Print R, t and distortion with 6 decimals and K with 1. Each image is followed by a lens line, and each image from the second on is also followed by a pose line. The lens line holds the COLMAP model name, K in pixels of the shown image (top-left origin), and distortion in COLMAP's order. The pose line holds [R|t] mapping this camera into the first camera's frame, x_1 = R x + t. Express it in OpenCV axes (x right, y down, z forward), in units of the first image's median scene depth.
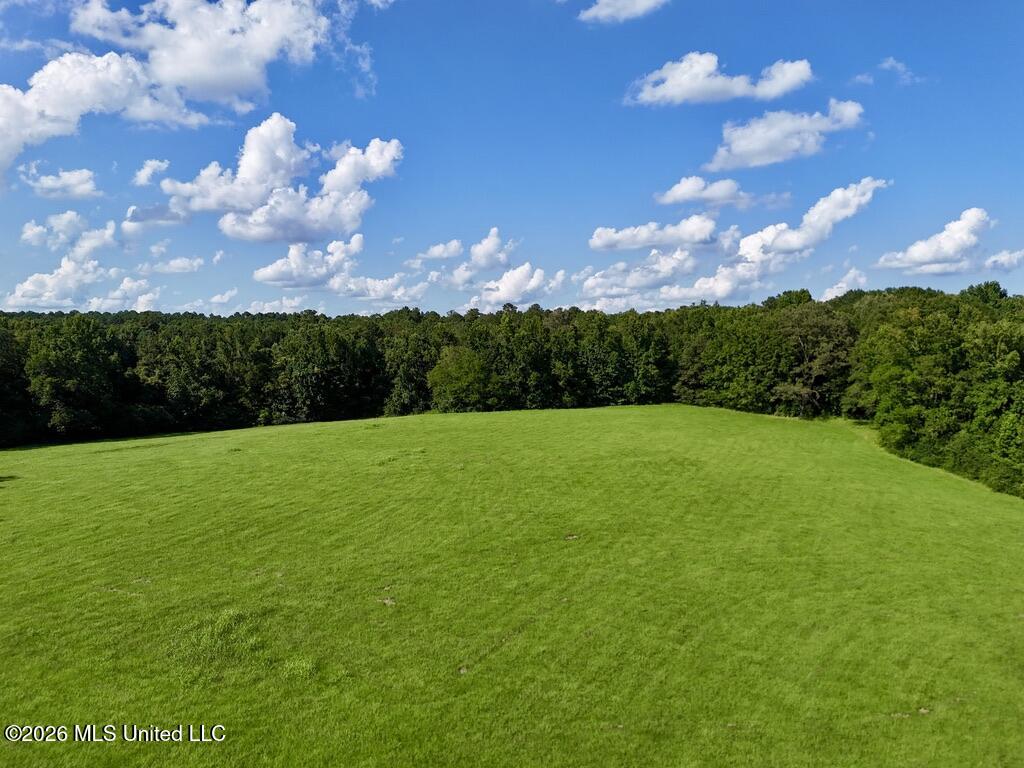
lens RADIAL K [[743.7, 0, 511.7], [0, 743.7, 386.2], [0, 0, 1]] dist [0.058119, -0.060459]
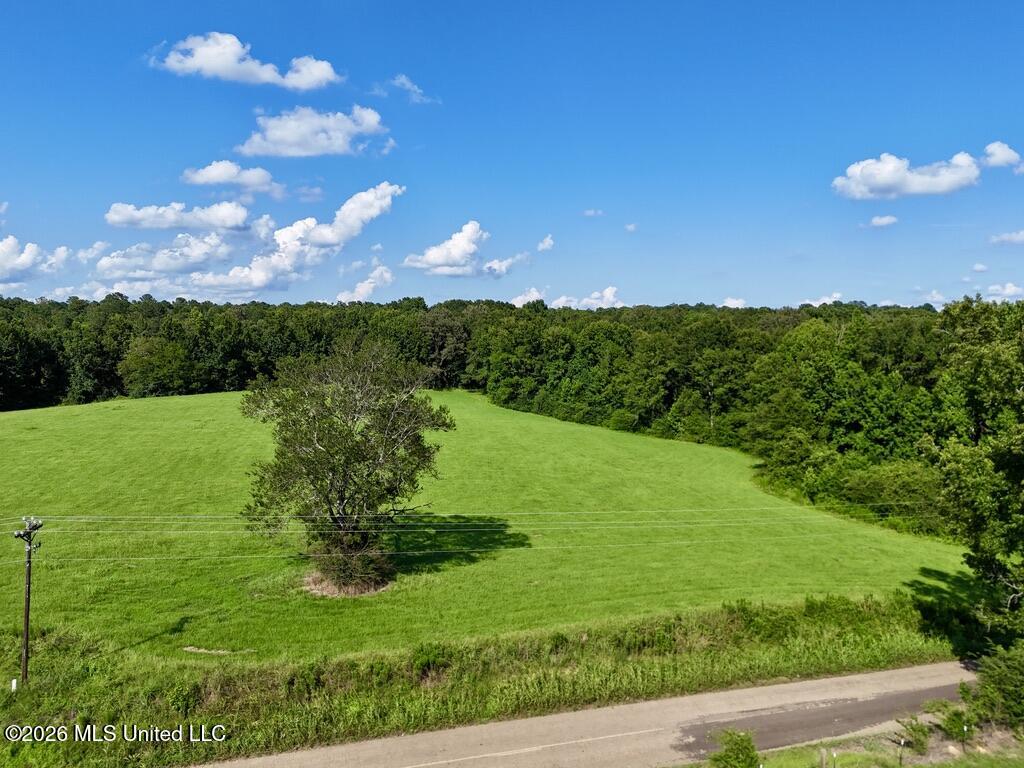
lens RADIAL K [[743.7, 0, 521.7], [0, 743.7, 380.3], [0, 0, 1]] dist [0.058119, -0.060459]
pose [[0.819767, -0.027233, 0.572049, -0.275831], [0.024707, 0.999621, 0.012183, 0.010594], [-0.572164, 0.004146, 0.820129, -0.245444]]
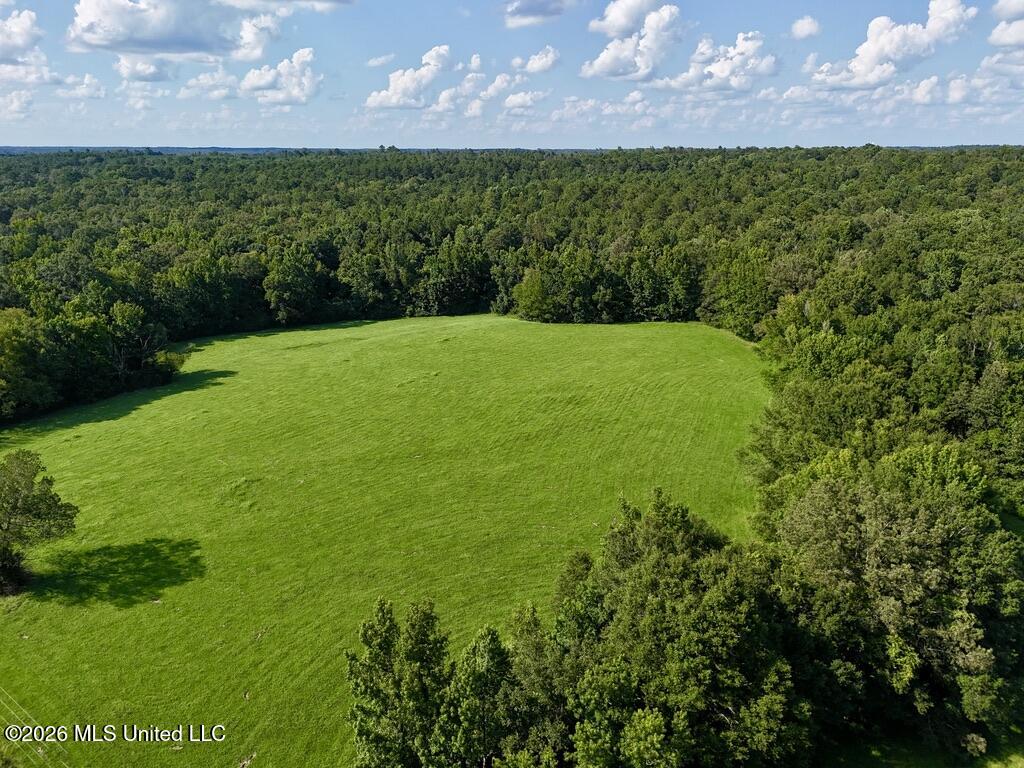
lens RADIAL K [[743.7, 0, 523.7], [0, 743.7, 383.5], [0, 0, 1]] dist [0.058119, -0.060459]
pose [[0.934856, 0.107862, -0.338247, 0.411041], [-0.017299, 0.965439, 0.260054, -0.216874], [0.354607, -0.237262, 0.904412, -0.298424]]
